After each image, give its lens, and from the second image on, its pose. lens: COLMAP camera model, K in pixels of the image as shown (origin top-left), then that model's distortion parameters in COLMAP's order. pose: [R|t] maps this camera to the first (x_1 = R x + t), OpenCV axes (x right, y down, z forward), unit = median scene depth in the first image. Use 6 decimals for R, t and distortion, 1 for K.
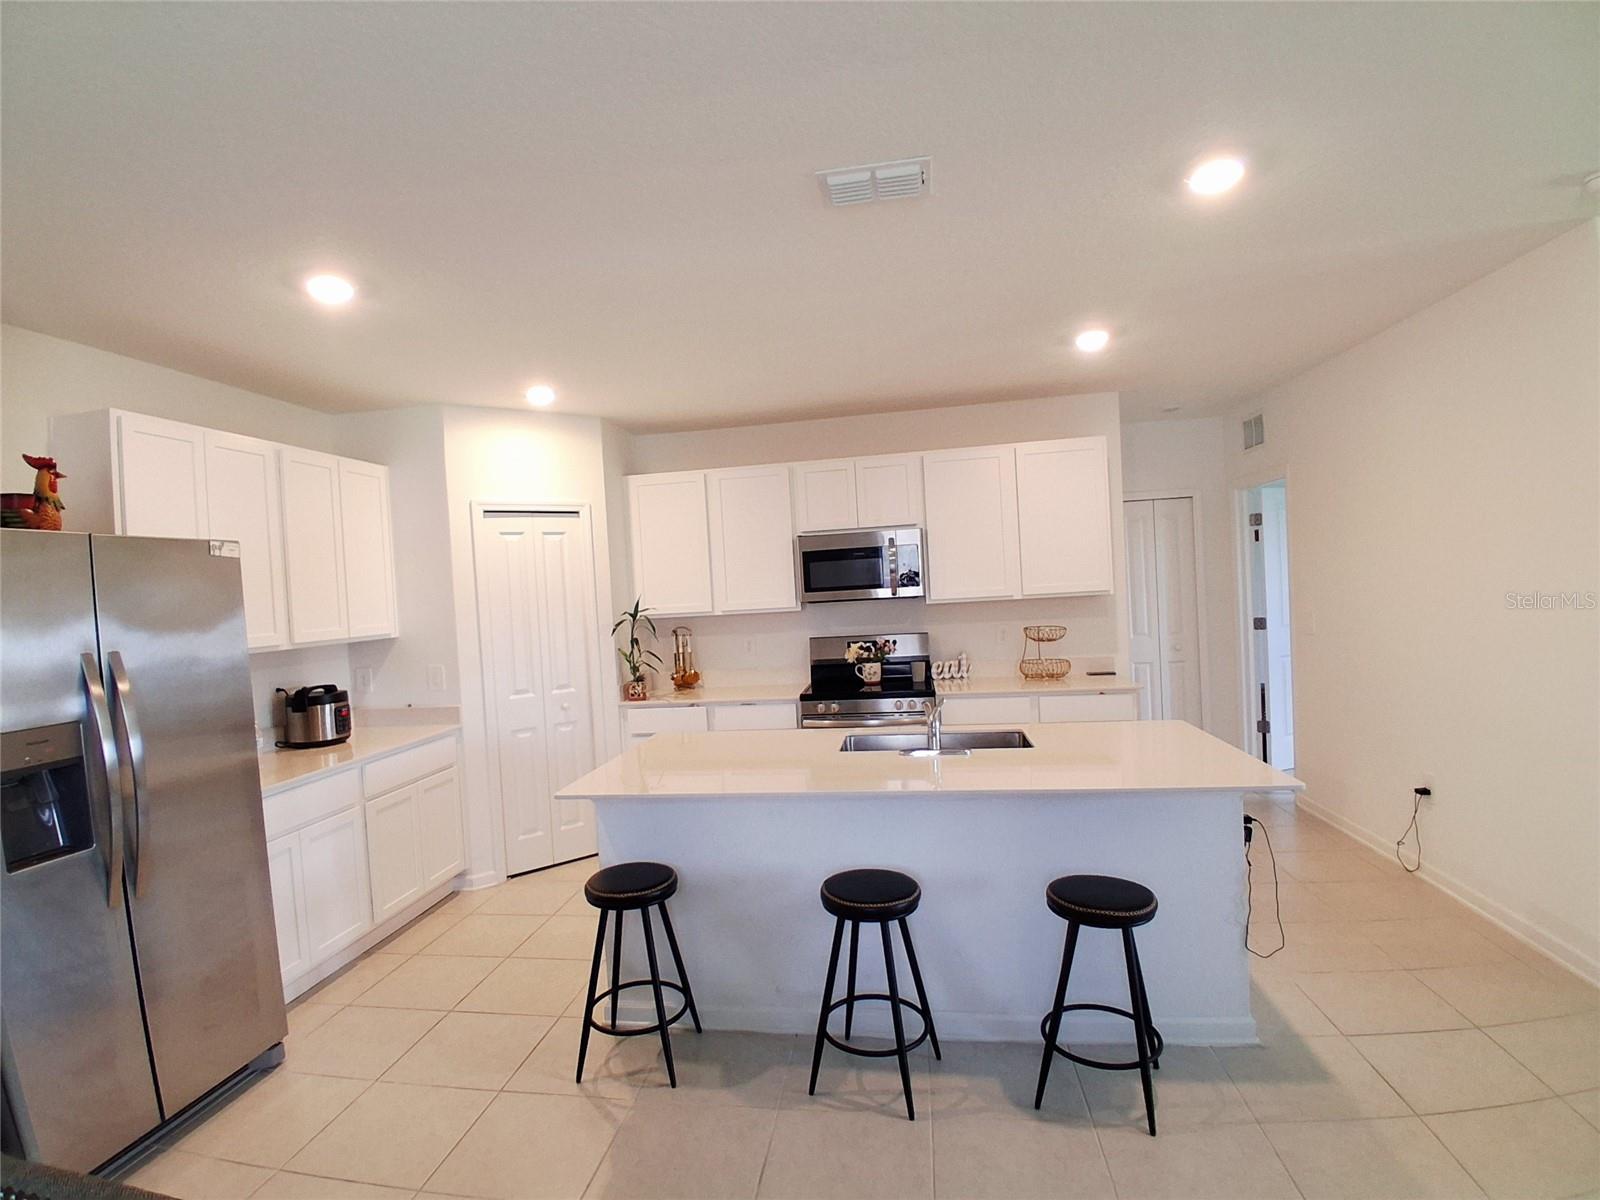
lens RADIAL K [[806.2, 0, 774.3], [0, 806.2, 603.5], [0, 0, 1]] dist [0.005194, -0.045176]
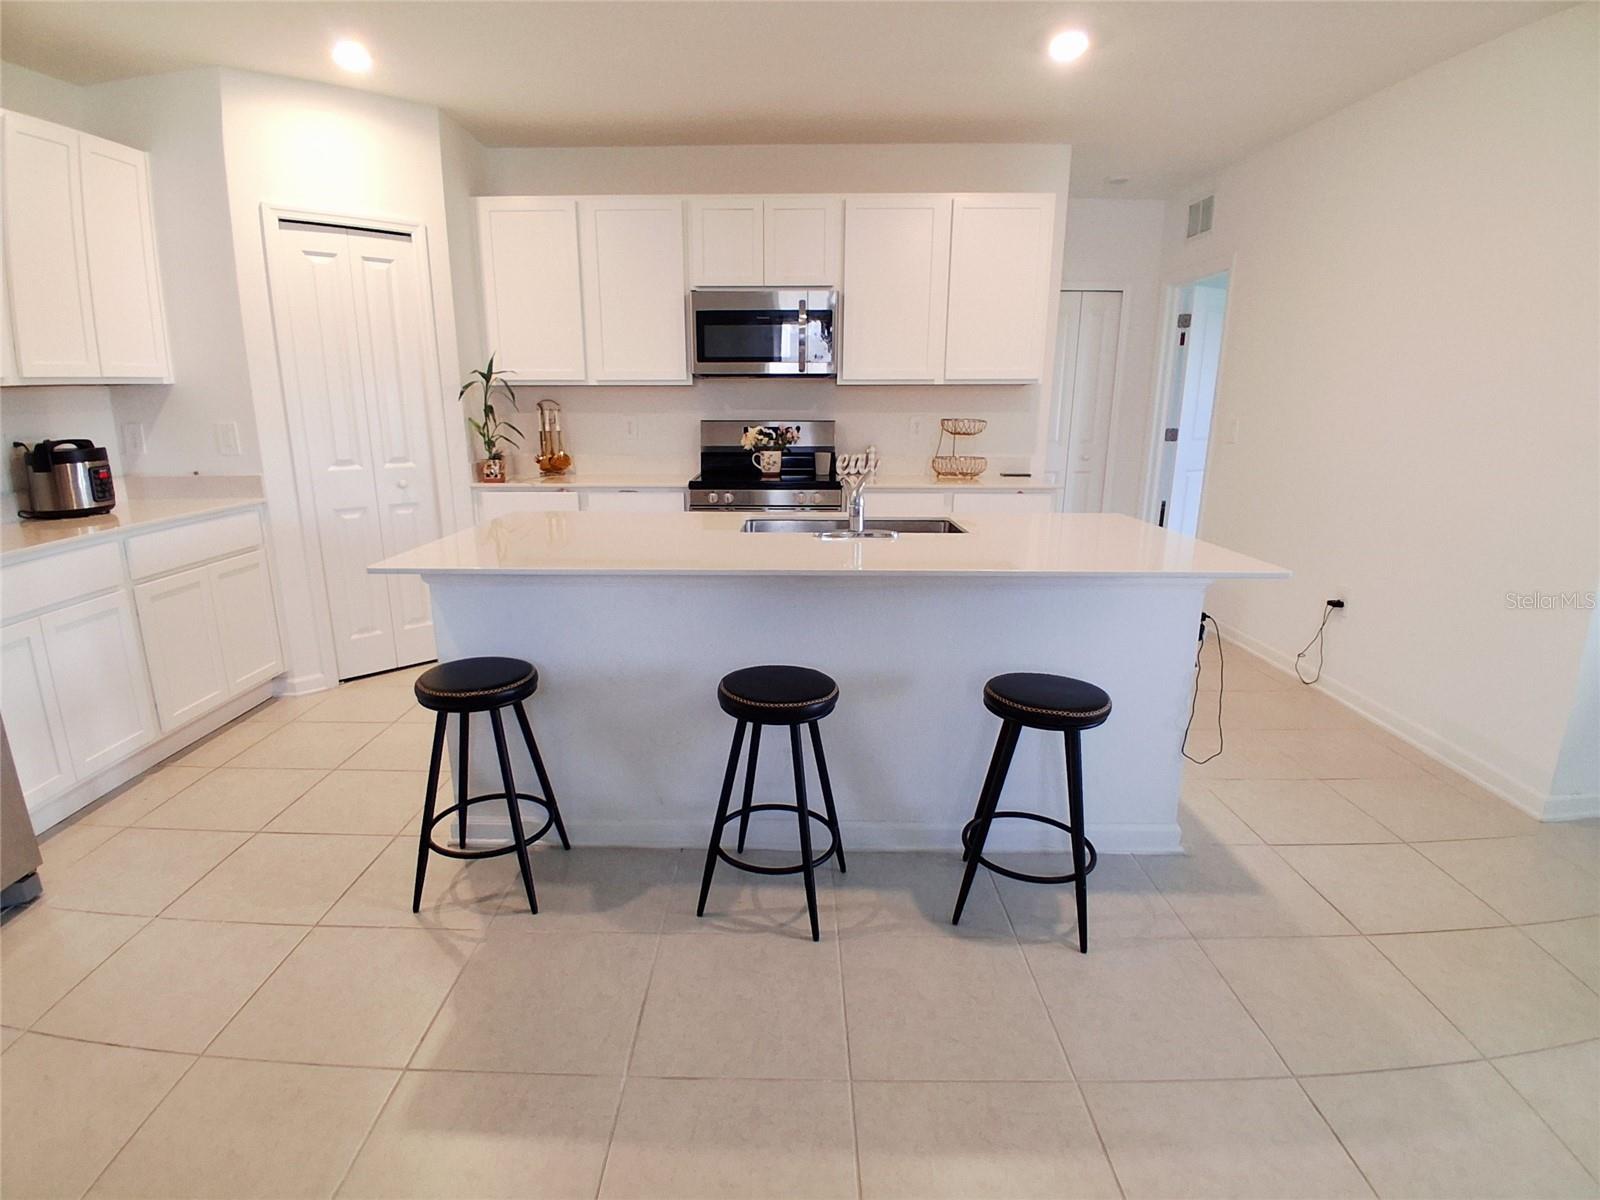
lens RADIAL K [[806.2, 0, 775.0], [0, 806.2, 607.4], [0, 0, 1]] dist [0.005194, -0.045176]
pose [[0.987983, 0.018855, 0.153407, -0.006915], [-0.052210, 0.974902, 0.216424, 0.052465], [-0.145476, -0.221833, 0.964172, 0.121743]]
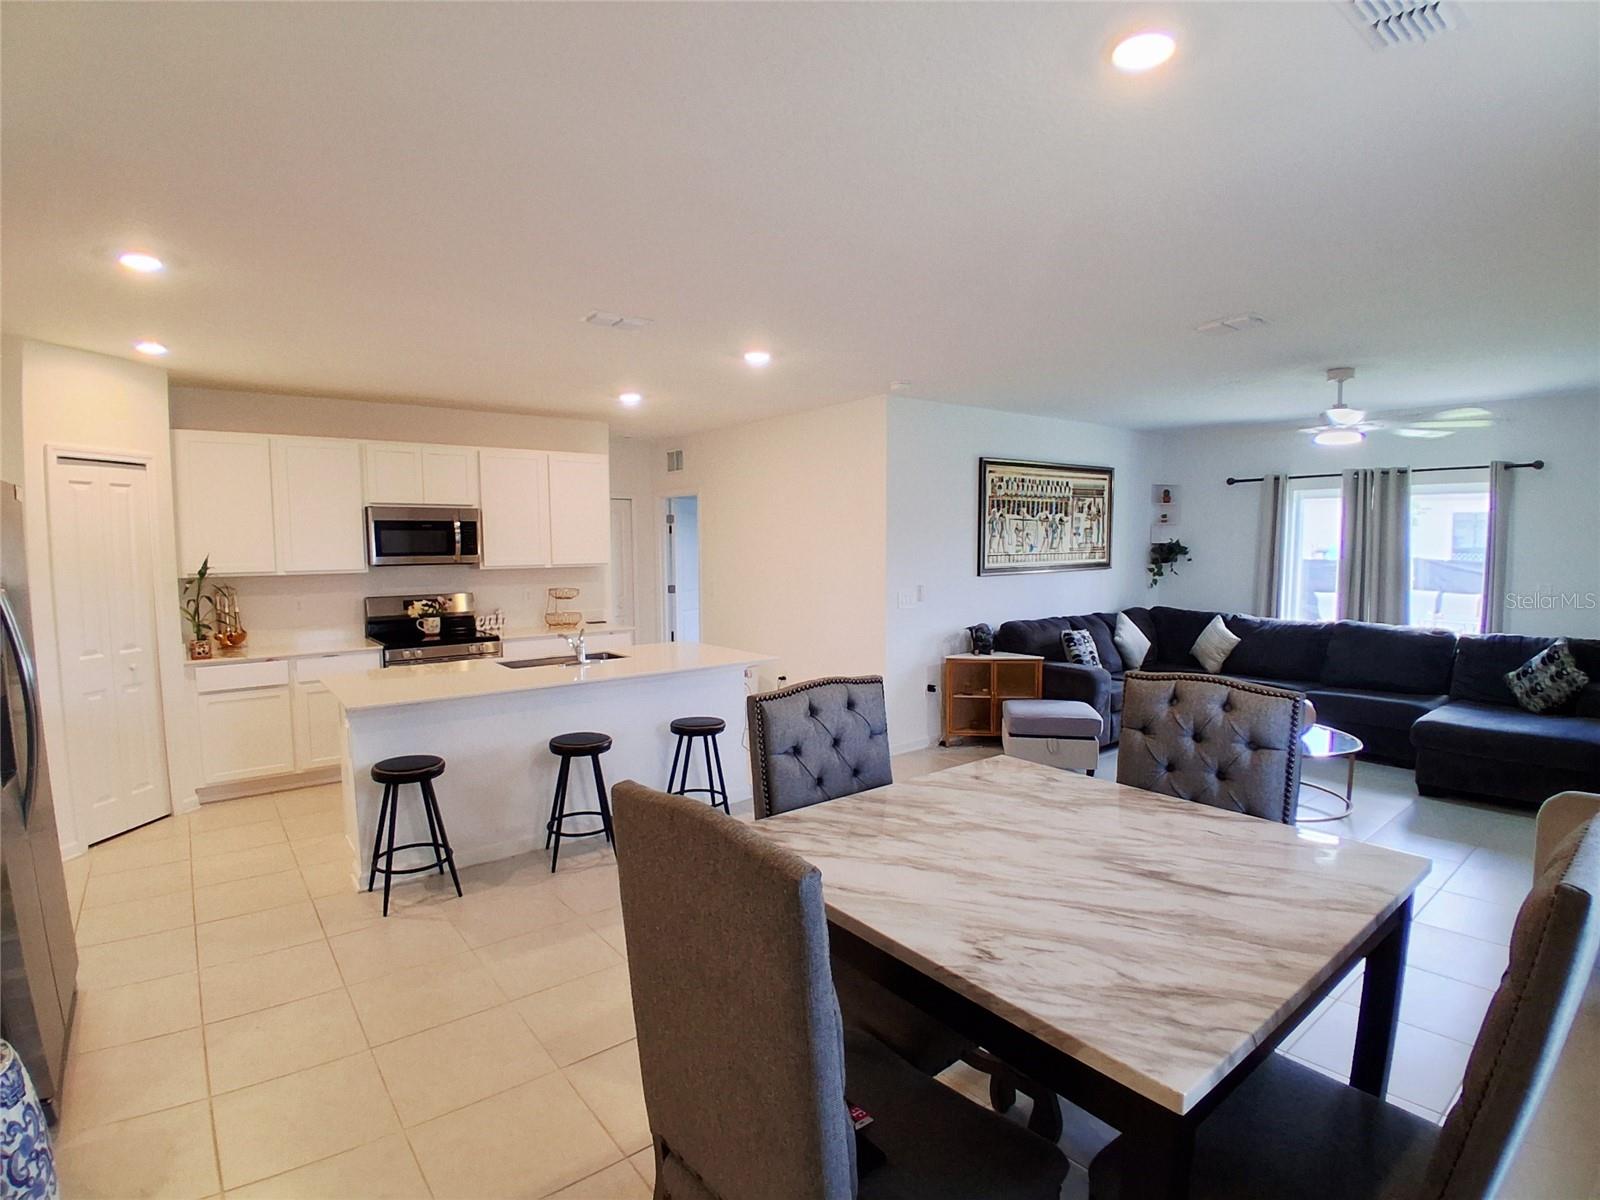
lens RADIAL K [[806.2, 0, 796.0], [0, 806.2, 608.3], [0, 0, 1]] dist [0.005194, -0.045176]
pose [[0.672960, -0.009685, 0.739615, -0.423821], [-0.013689, 0.999580, 0.025545, 0.023318], [-0.739552, -0.027315, 0.672545, -0.214408]]
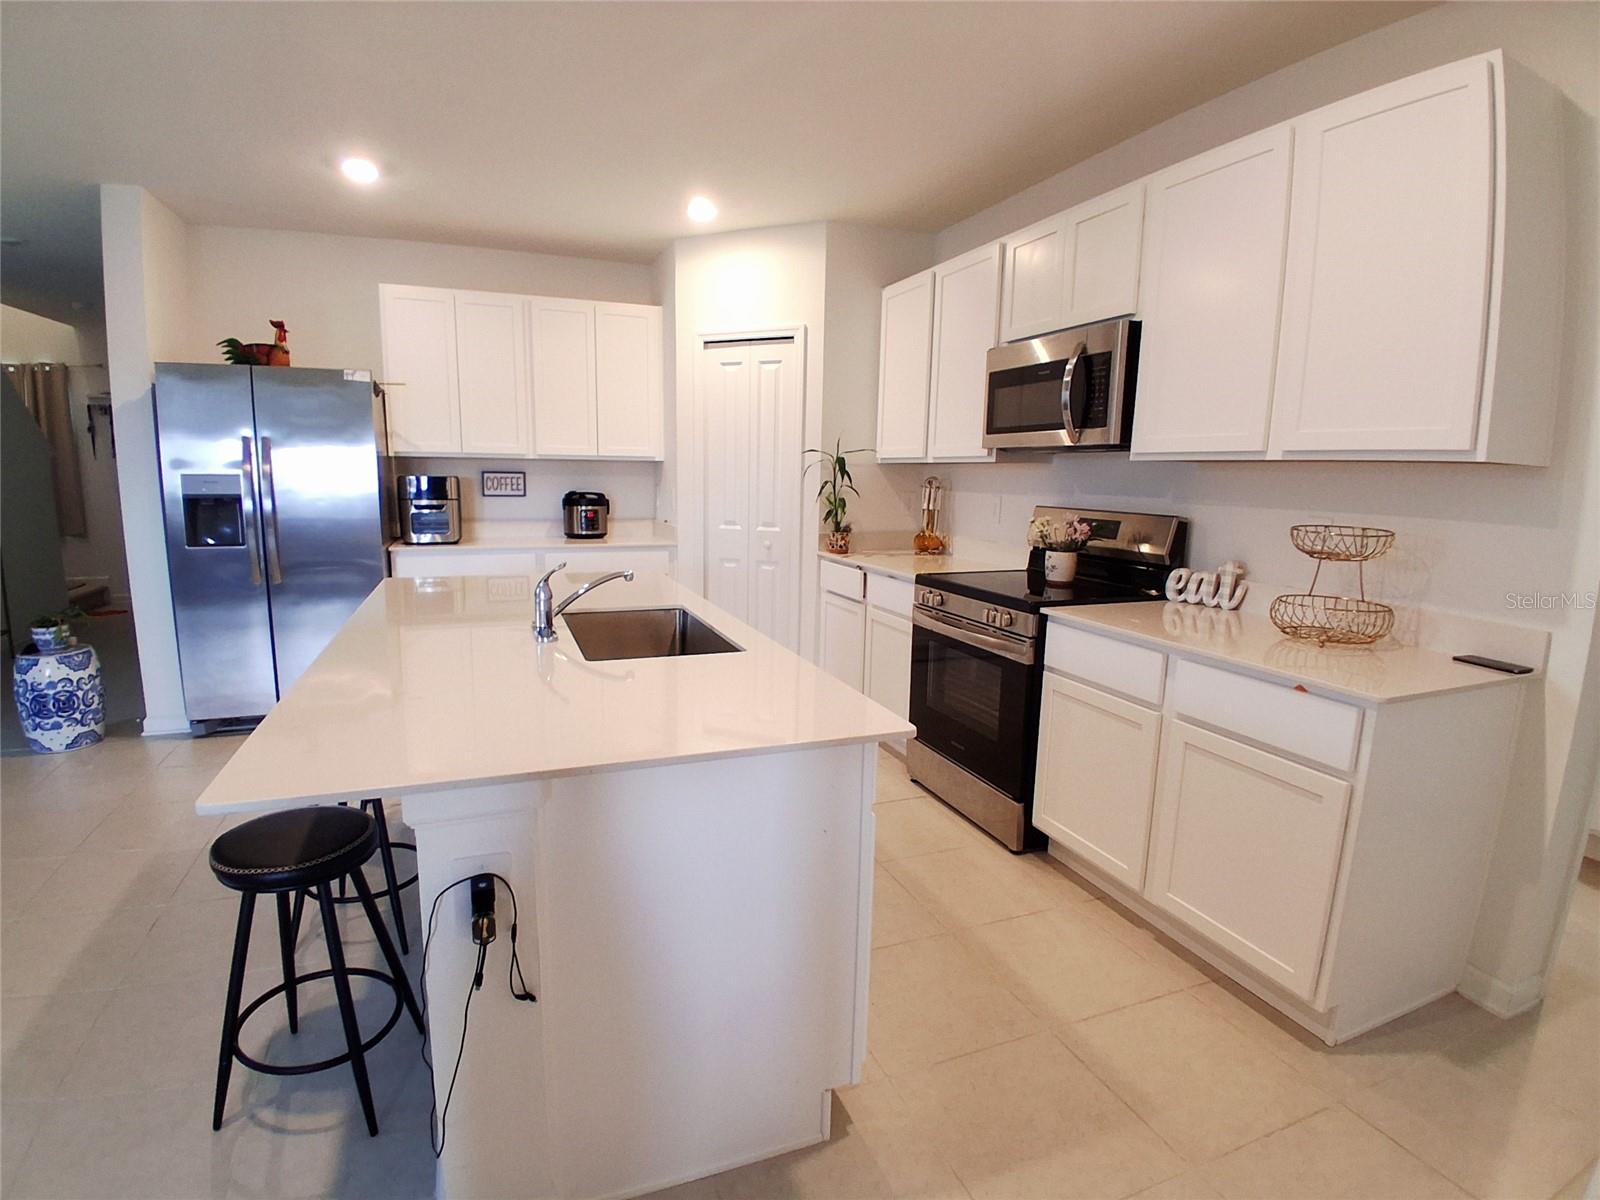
lens RADIAL K [[806.2, 0, 775.7], [0, 806.2, 599.4], [0, 0, 1]] dist [0.005194, -0.045176]
pose [[0.489277, 0.200955, -0.848661, 0.588777], [-0.059264, 0.978503, 0.197533, -0.001223], [0.870113, -0.046353, 0.490669, 0.525341]]
